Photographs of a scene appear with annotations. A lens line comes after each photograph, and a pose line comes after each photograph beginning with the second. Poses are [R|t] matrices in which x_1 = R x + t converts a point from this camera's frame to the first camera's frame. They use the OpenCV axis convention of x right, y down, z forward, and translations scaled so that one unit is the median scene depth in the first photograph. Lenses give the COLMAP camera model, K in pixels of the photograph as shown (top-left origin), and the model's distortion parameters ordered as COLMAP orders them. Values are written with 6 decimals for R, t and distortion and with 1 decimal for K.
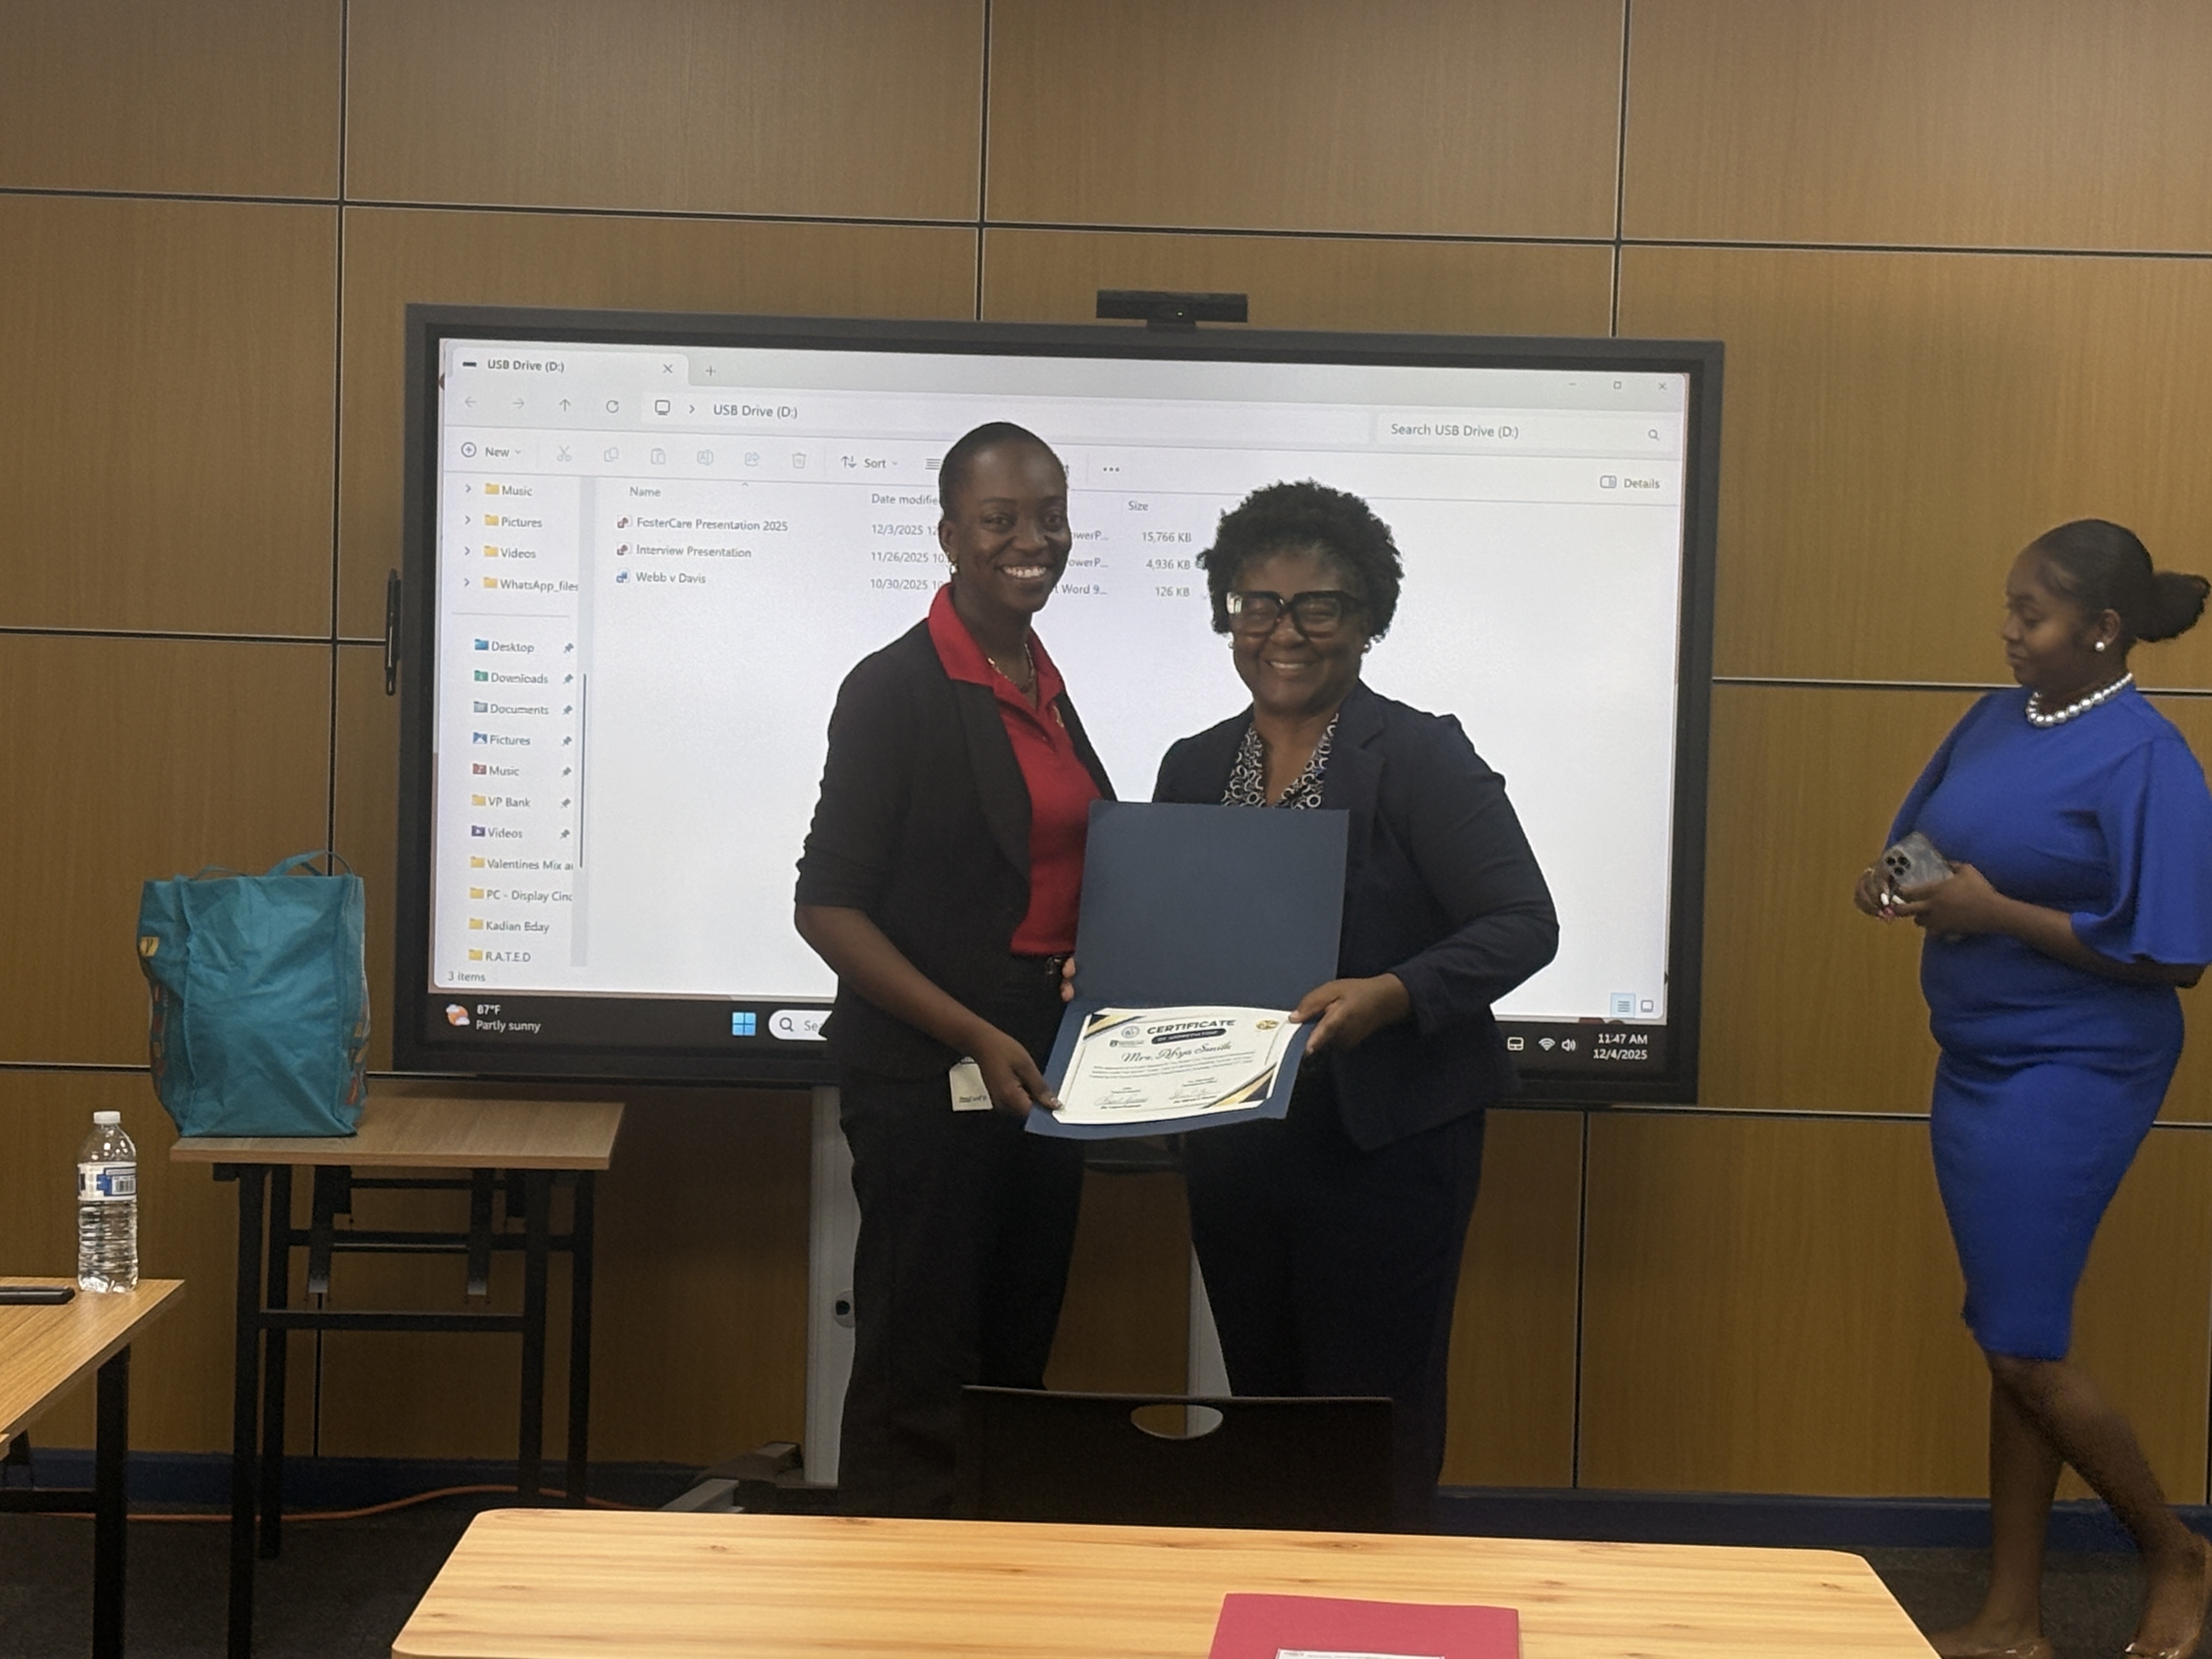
lens RADIAL K [[5107.9, 0, 1073.2], [0, 5107.9, 817.8], [0, 0, 1]] dist [0.142438, 0.106103]
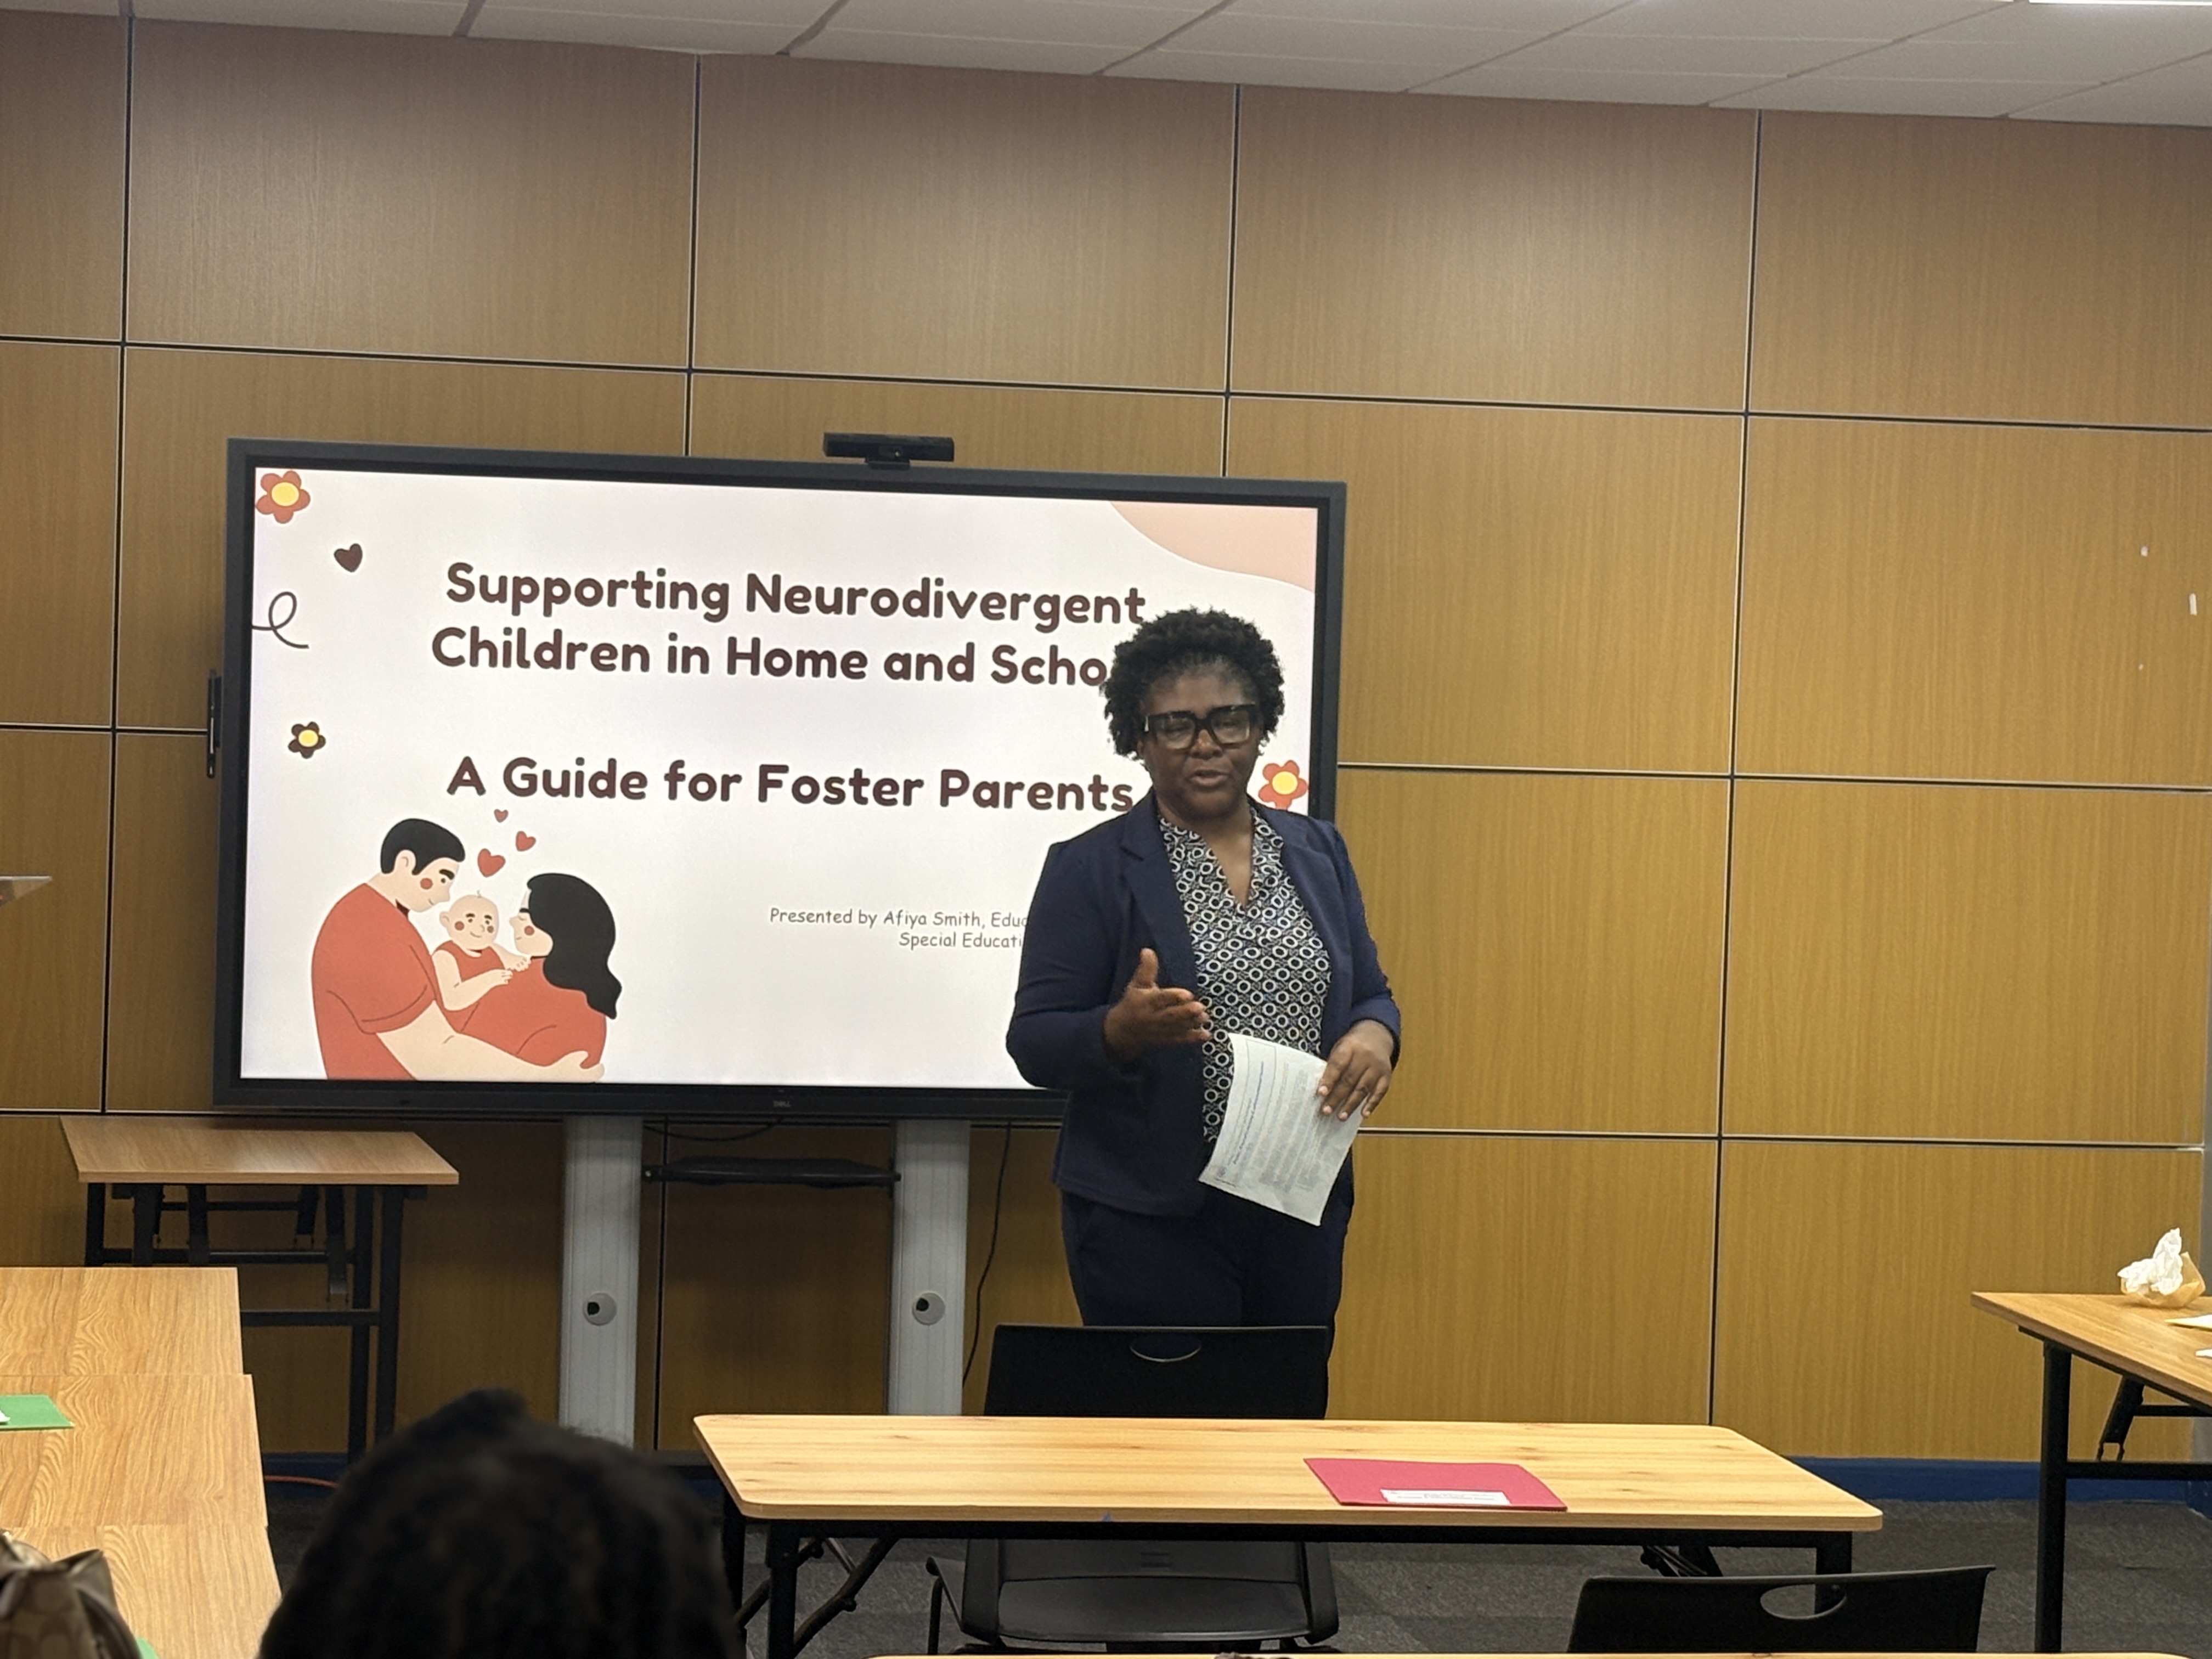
lens RADIAL K [[4962.8, 0, 1106.0], [0, 4962.8, 829.5], [0, 0, 1]] dist [0.222281, -0.798891]
pose [[0.986334, -0.002578, 0.164737, -0.122228], [0.004640, 0.999916, -0.012136, 0.002177], [-0.164692, 0.012734, 0.986263, -0.138627]]
